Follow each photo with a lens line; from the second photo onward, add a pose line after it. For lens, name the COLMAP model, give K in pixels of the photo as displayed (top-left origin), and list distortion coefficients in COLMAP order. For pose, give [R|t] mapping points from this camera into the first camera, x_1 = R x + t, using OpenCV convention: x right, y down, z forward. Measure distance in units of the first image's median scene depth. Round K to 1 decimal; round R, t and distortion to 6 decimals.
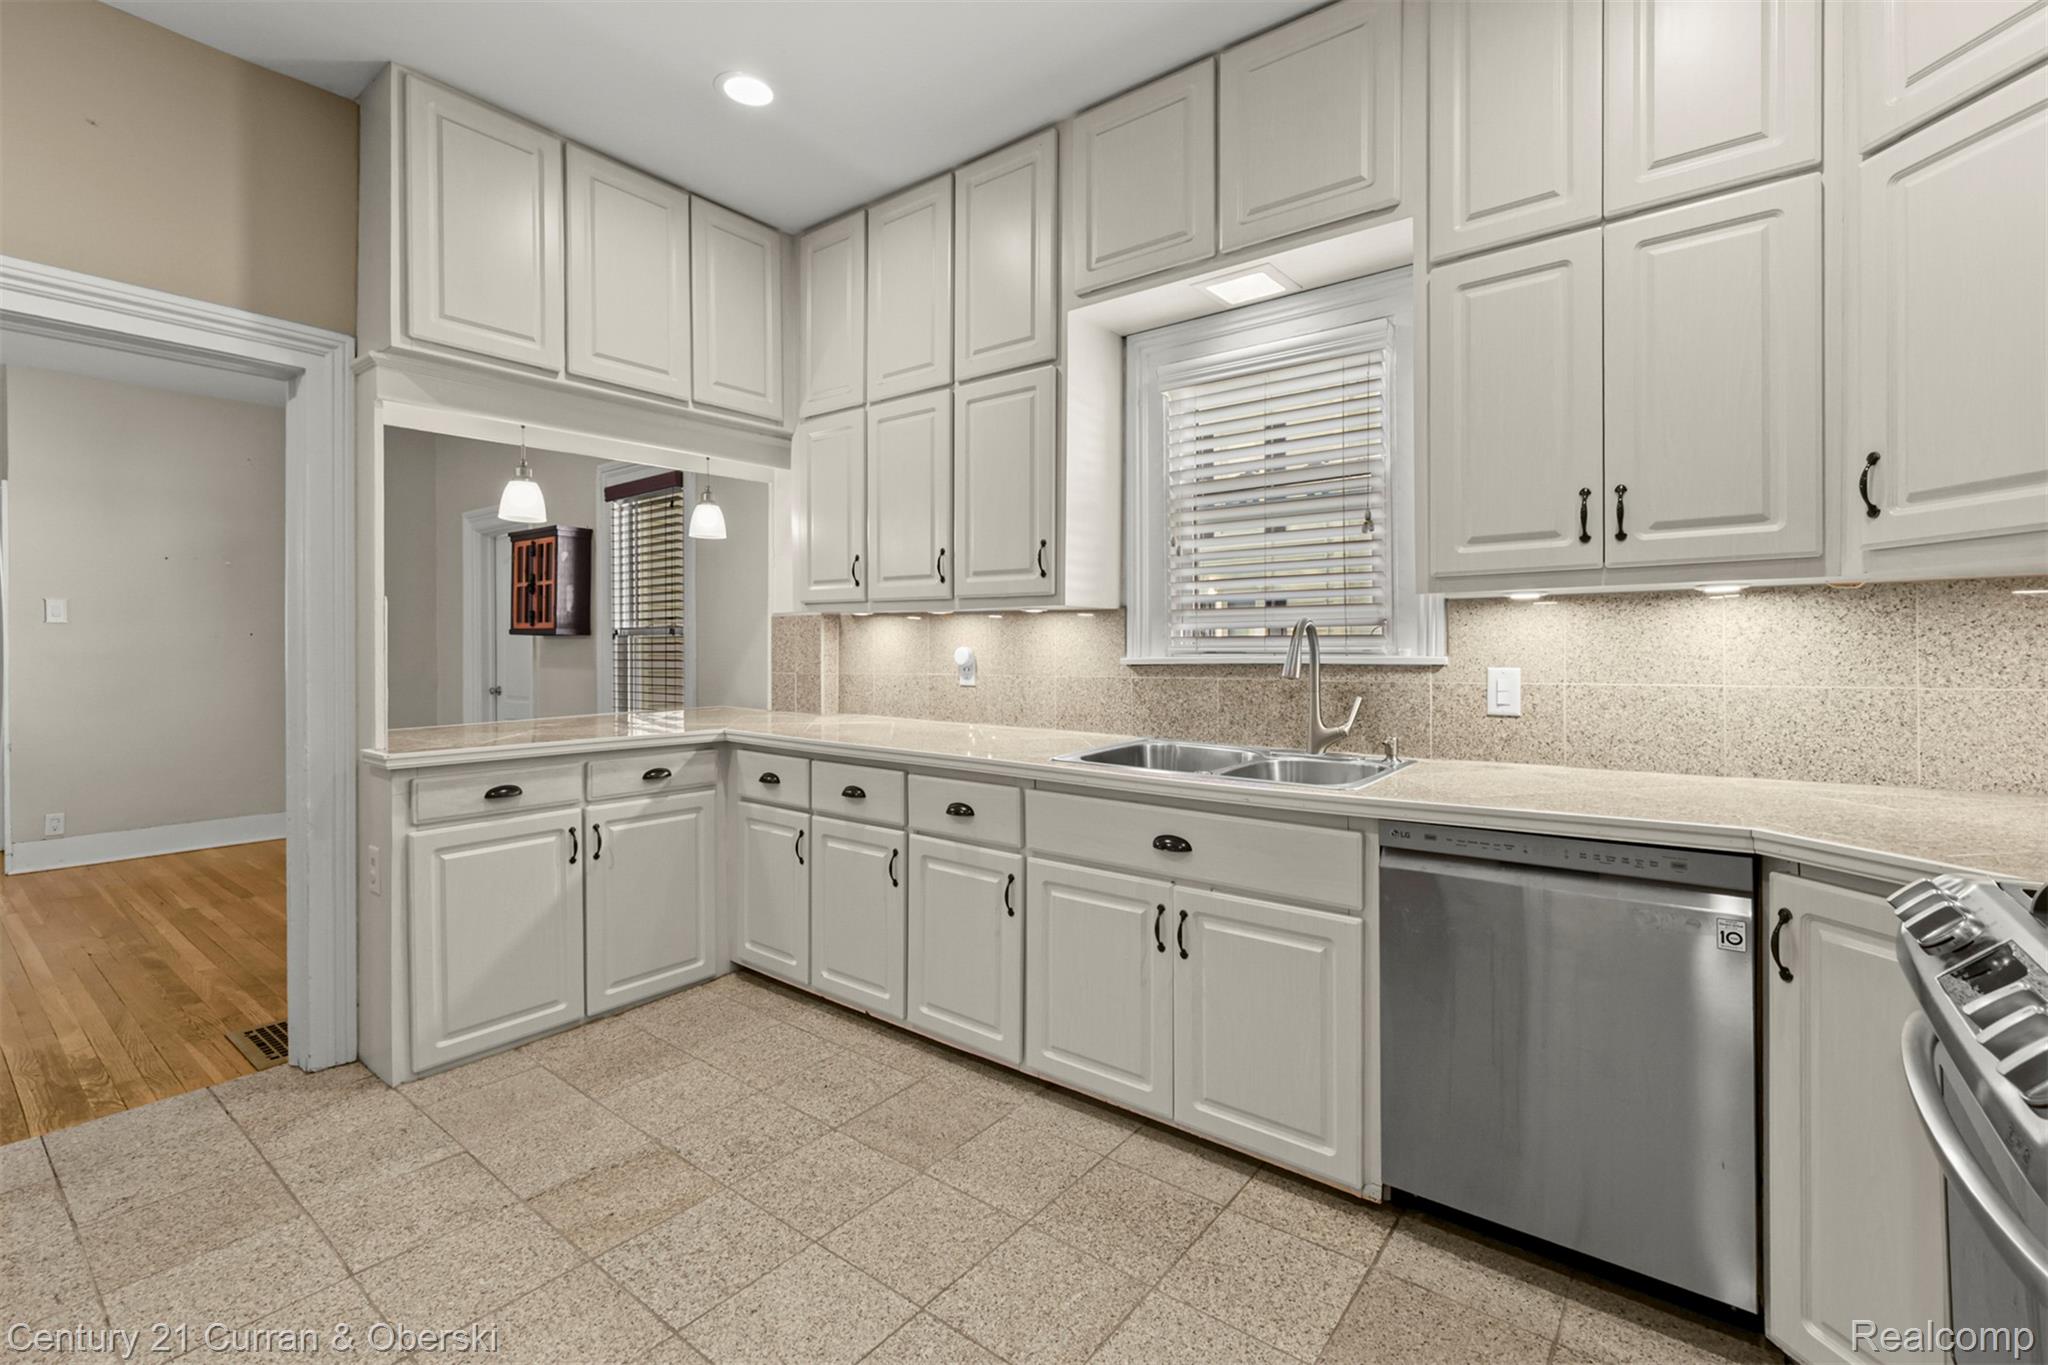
lens RADIAL K [[895.2, 0, 1022.7], [0, 895.2, 668.3], [0, 0, 1]] dist [0.000038, -0.000071]
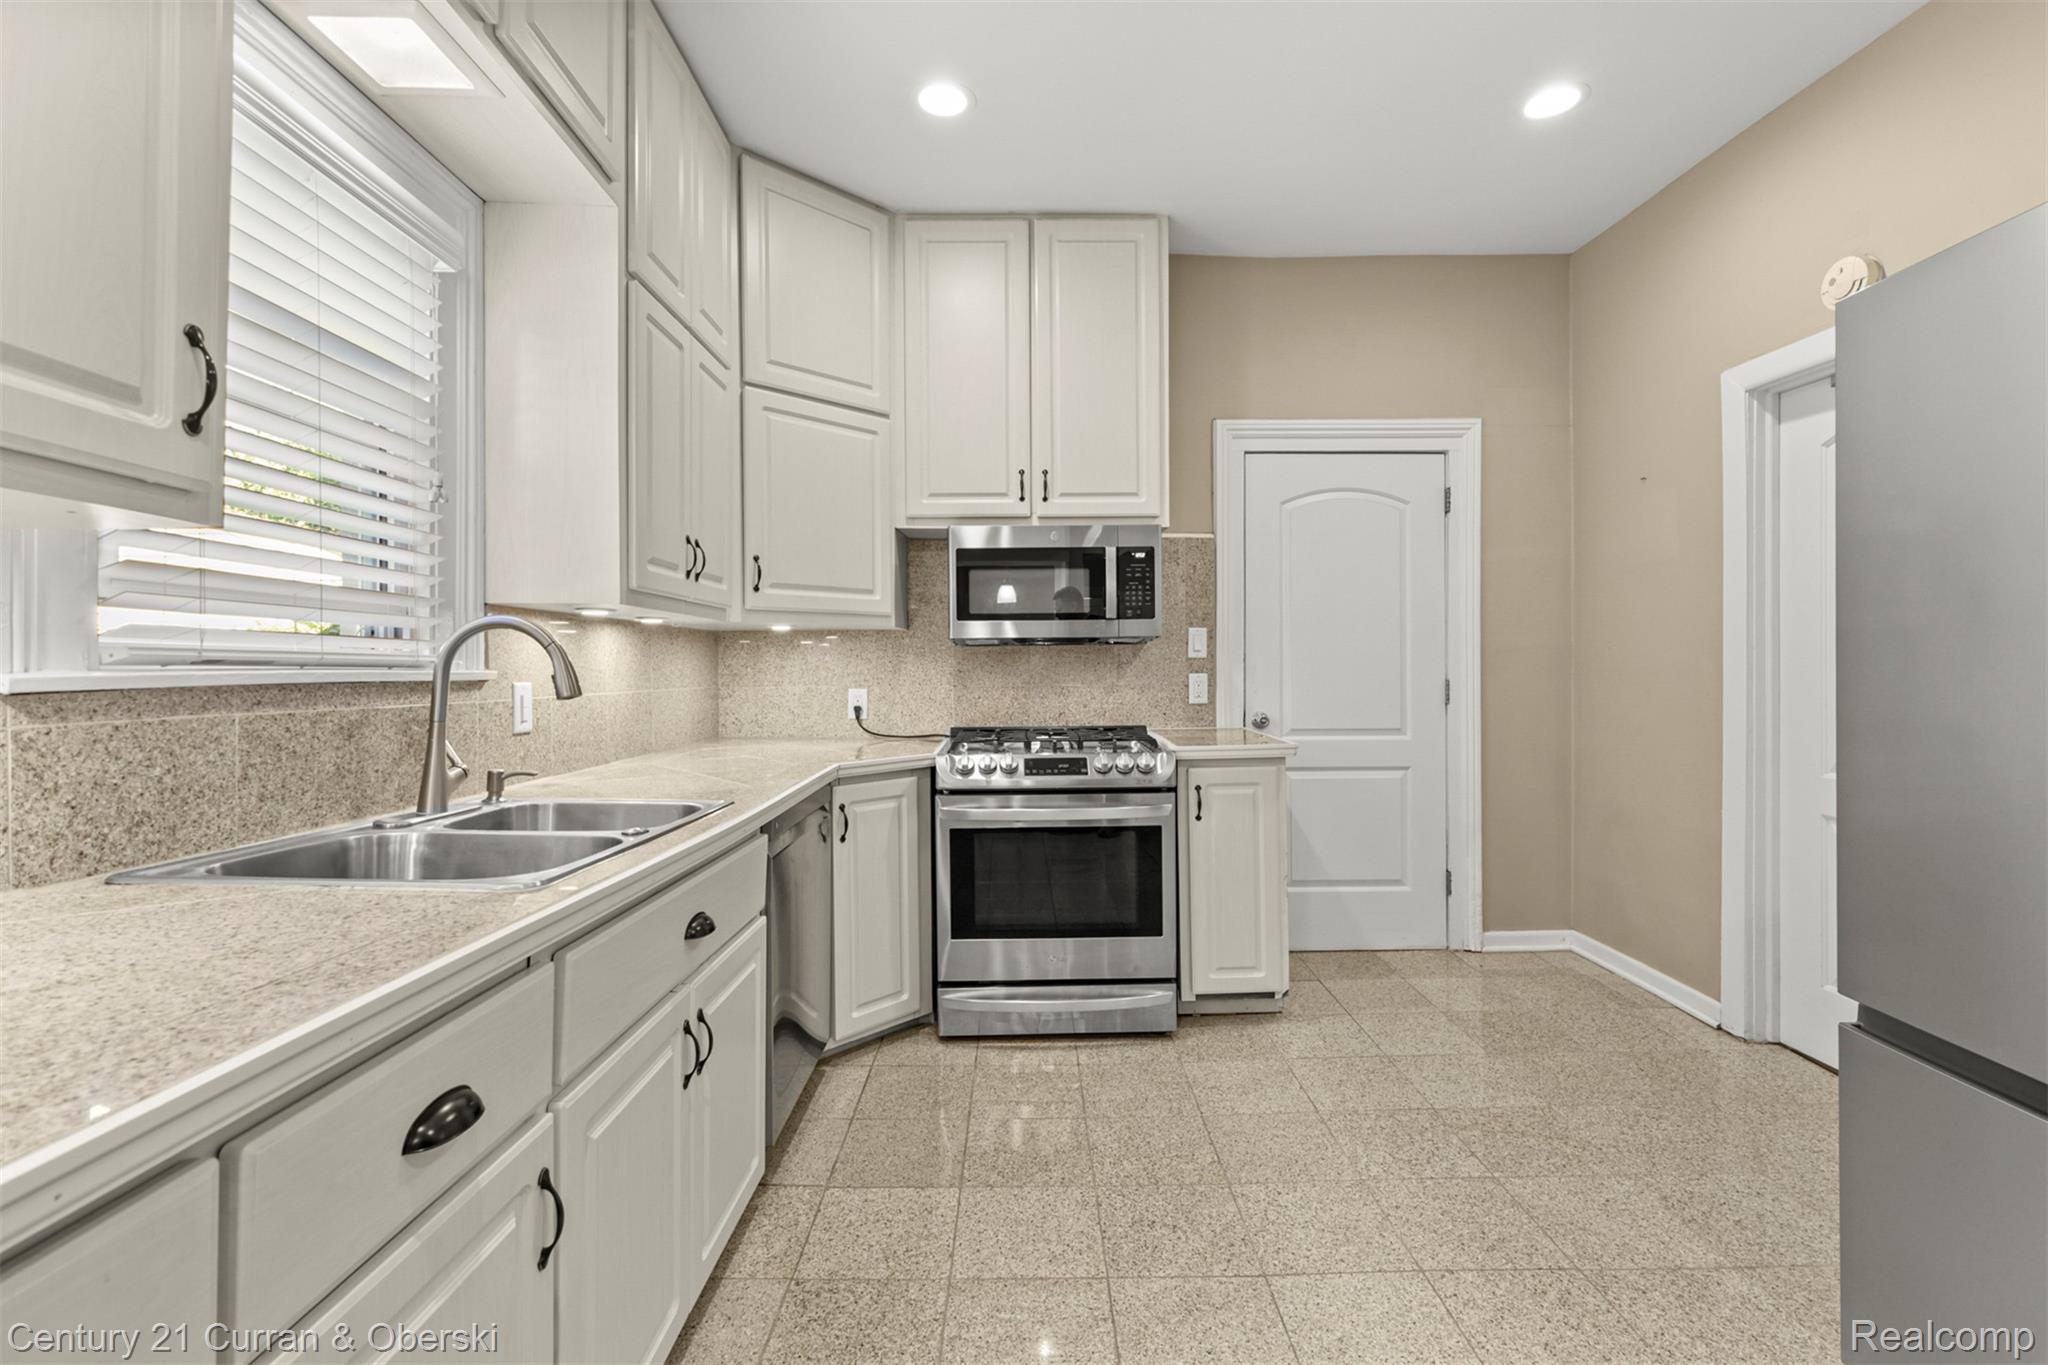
lens RADIAL K [[895.2, 0, 1022.7], [0, 895.2, 668.3], [0, 0, 1]] dist [0.000038, -0.000071]
pose [[-0.631280, 0.000868, 0.775554, -0.468906], [0.006610, 0.999969, 0.004261, -0.014324], [-0.775527, 0.007817, -0.631266, 1.039857]]
